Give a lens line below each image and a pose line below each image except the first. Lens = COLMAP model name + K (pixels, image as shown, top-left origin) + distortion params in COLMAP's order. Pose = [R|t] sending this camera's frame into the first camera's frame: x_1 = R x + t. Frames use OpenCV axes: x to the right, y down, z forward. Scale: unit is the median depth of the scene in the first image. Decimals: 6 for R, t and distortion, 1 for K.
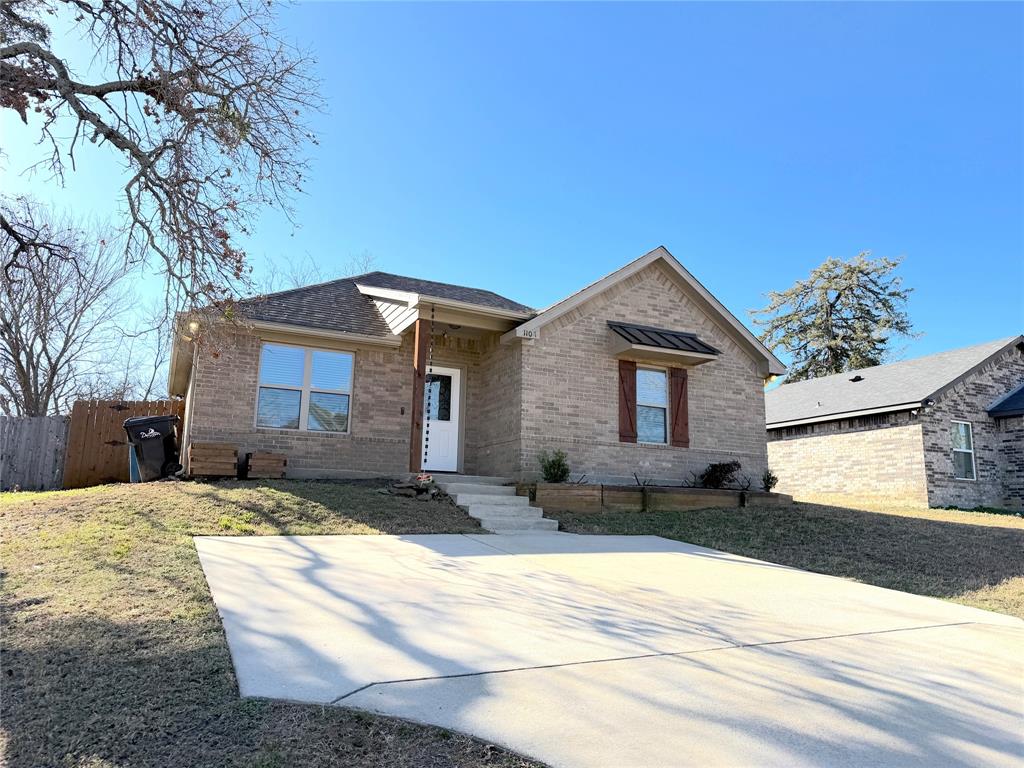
lens RADIAL K [[742.2, 0, 524.7], [0, 742.2, 389.2], [0, 0, 1]] dist [0.125168, -0.001007]
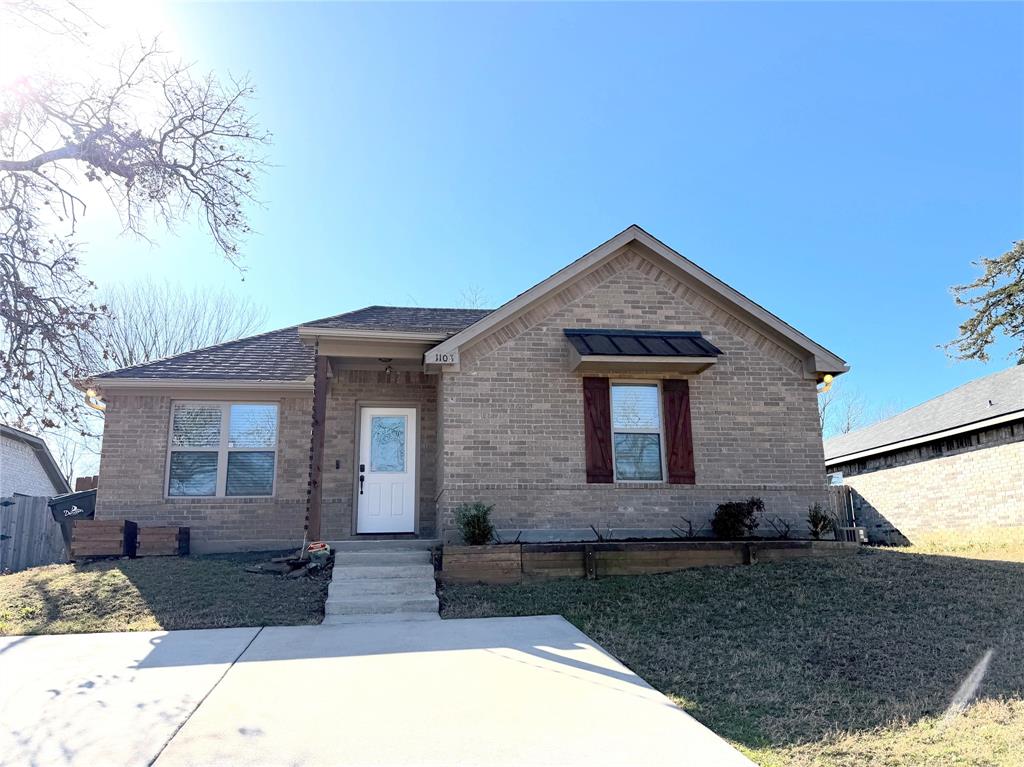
lens RADIAL K [[799.0, 0, 525.6], [0, 799.0, 384.8], [0, 0, 1]] dist [0.154999, -0.286765]
pose [[0.947691, -0.104958, -0.301438, 0.318578], [0.090985, 0.994039, -0.060068, 0.013123], [0.305946, 0.029500, 0.951592, 0.183823]]
